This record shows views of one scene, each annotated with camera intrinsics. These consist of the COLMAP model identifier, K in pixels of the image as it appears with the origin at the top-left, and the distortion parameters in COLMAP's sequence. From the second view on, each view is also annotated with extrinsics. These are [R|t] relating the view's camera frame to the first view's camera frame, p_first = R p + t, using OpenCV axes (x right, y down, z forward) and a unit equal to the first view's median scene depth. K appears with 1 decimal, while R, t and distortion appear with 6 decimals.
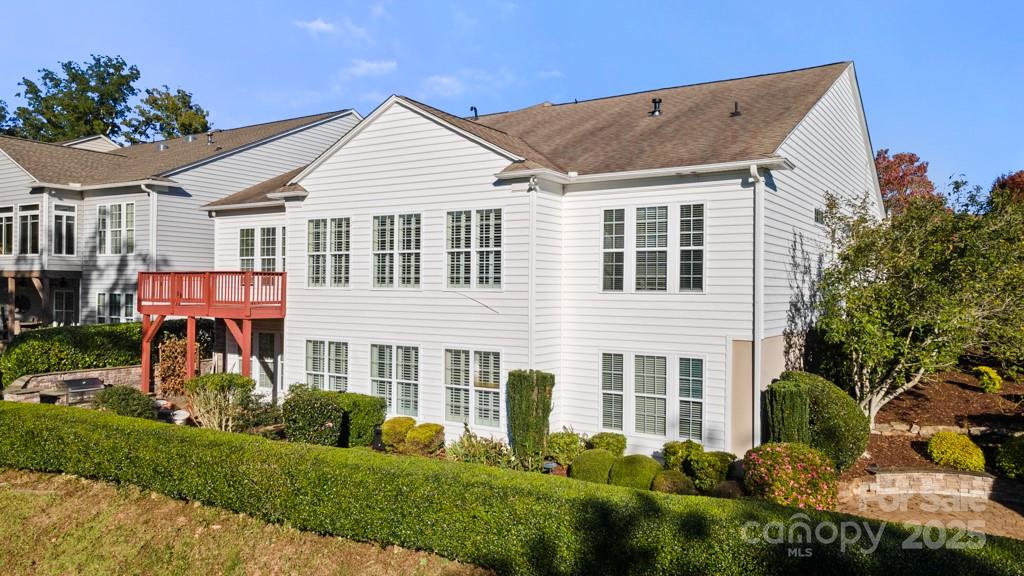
lens RADIAL K [[771.4, 0, 512.4], [0, 771.4, 286.6], [0, 0, 1]] dist [-0.006898, -0.000043]
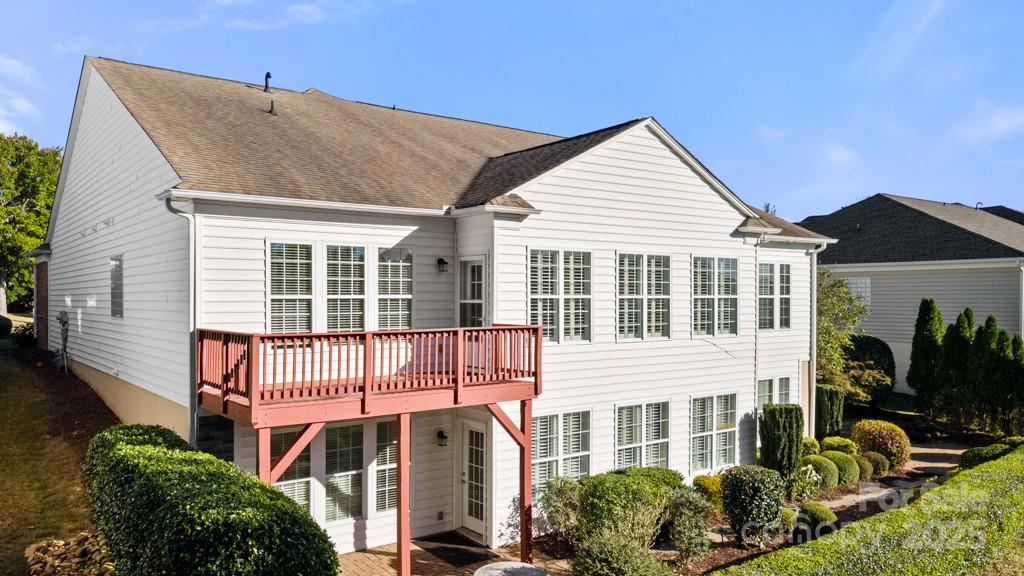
lens RADIAL K [[771.4, 0, 512.6], [0, 771.4, 289.4], [0, 0, 1]] dist [-0.006898, -0.000043]
pose [[0.357201, -0.000808, 0.934027, -1.069966], [-0.000468, 0.999999, 0.001044, -0.057438], [-0.934027, -0.000810, 0.357201, 0.865252]]
